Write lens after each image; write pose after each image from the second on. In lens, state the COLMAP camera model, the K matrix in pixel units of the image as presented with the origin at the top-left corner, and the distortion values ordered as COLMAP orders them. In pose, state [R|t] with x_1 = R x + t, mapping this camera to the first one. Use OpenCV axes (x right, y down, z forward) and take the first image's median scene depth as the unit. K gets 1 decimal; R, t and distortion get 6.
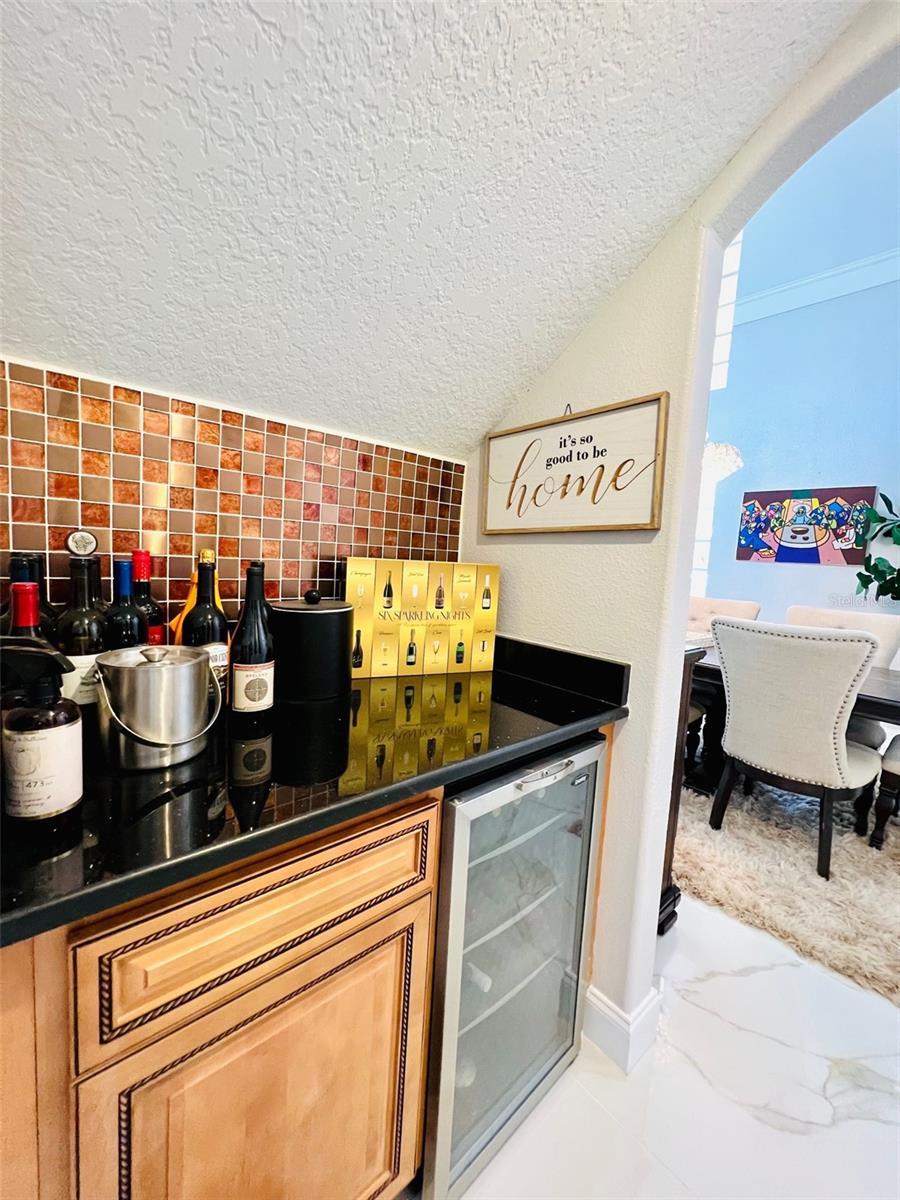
lens RADIAL K [[484.2, 0, 449.3], [0, 484.2, 598.3], [0, 0, 1]] dist [0.003341, 0.000569]
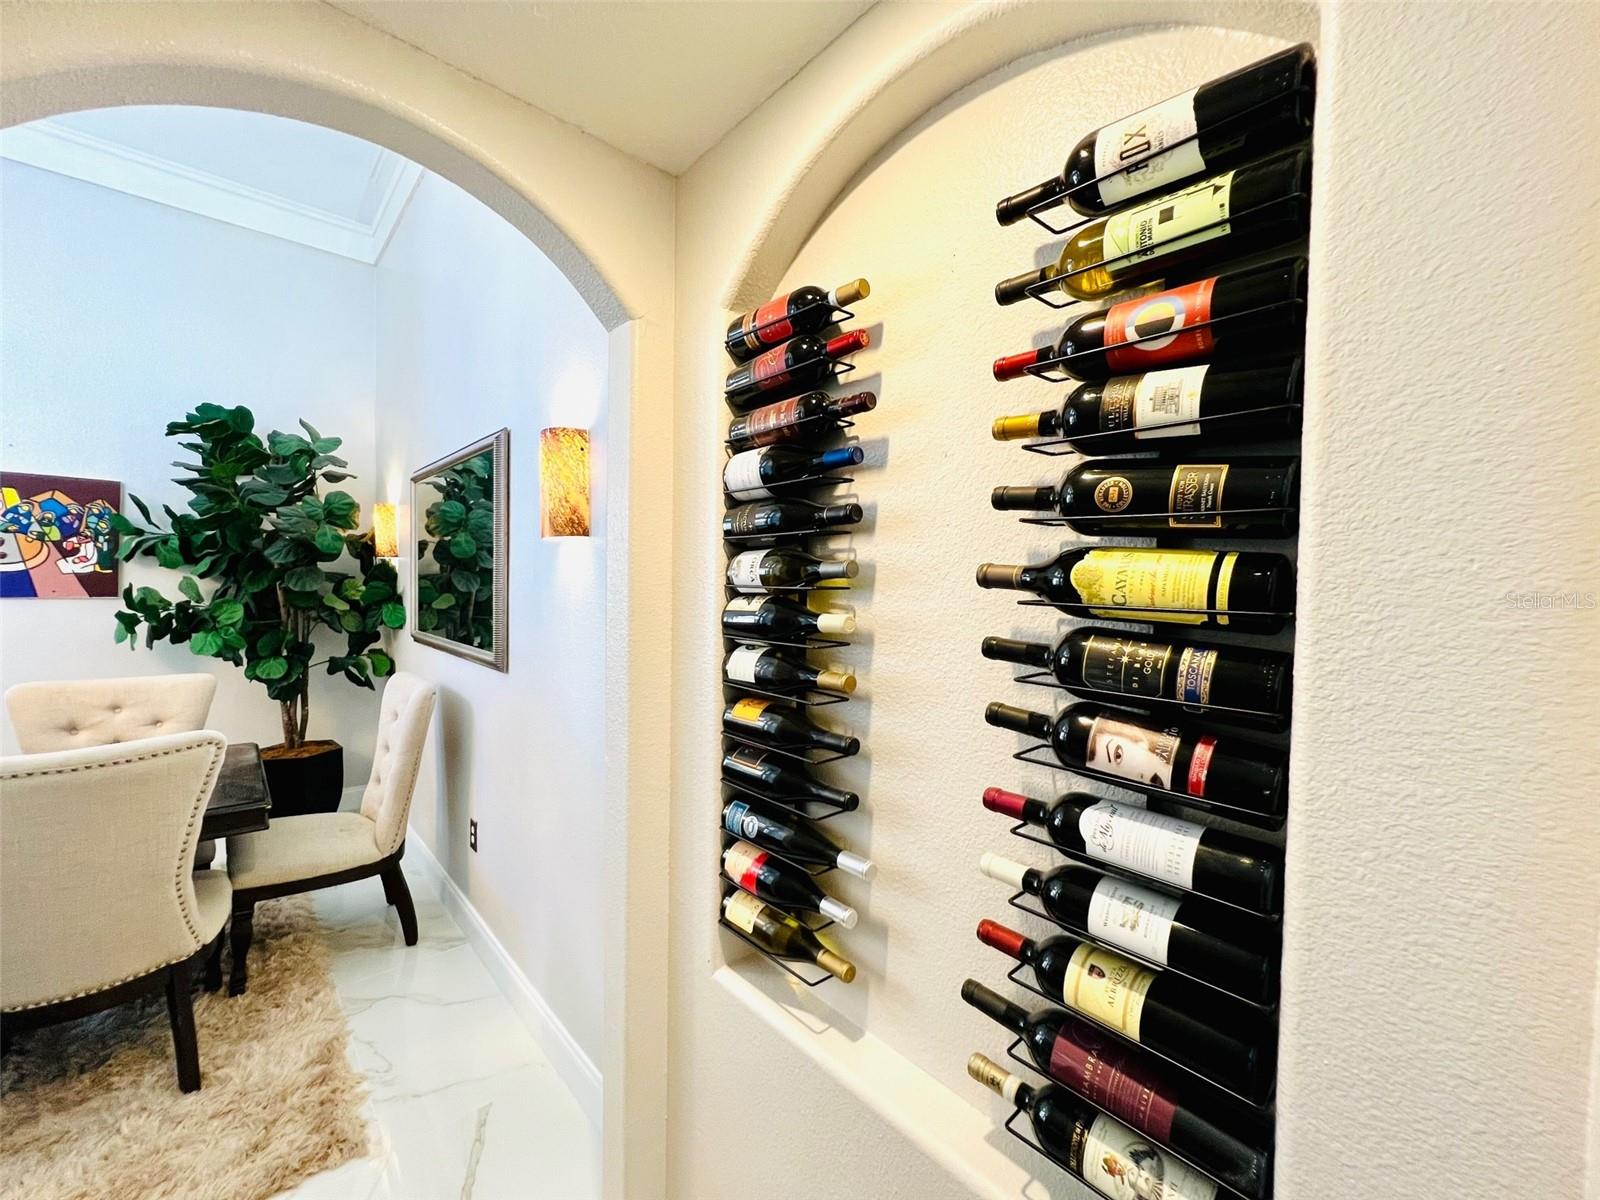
lens RADIAL K [[645.6, 0, 799.3], [0, 645.6, 600.9], [0, 0, 1]] dist [0.003341, 0.000569]
pose [[-0.000664, -0.084448, 0.996428, -0.053073], [0.066661, 0.994208, 0.084305, -0.078520], [-0.997775, 0.066479, 0.004969, 0.047048]]
